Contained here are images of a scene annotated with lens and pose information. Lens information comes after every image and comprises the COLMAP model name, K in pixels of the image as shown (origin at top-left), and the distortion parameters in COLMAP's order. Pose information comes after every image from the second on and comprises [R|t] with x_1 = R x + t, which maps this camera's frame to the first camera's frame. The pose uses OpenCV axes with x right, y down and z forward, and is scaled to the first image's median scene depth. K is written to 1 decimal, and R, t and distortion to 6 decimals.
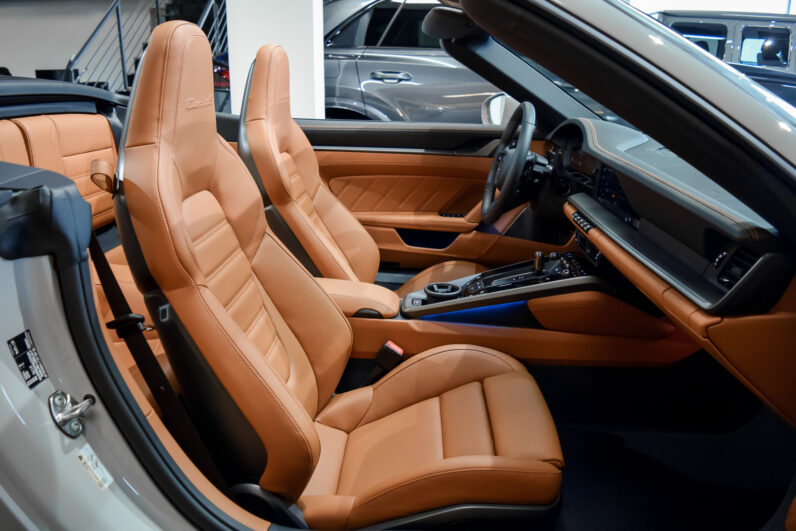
lens RADIAL K [[622.8, 0, 398.0], [0, 622.8, 265.5], [0, 0, 1]] dist [-0.084486, 0.004917]
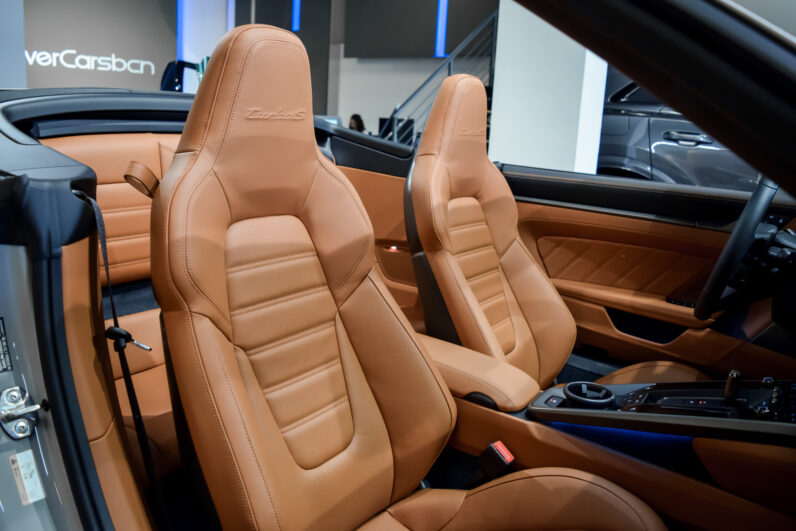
lens RADIAL K [[622.8, 0, 398.0], [0, 622.8, 265.5], [0, 0, 1]] dist [-0.084486, 0.004917]
pose [[0.856104, 0.147216, -0.495392, 0.173881], [-0.196103, 0.979416, -0.047839, -0.023839], [0.478152, 0.138103, 0.867352, 0.187708]]
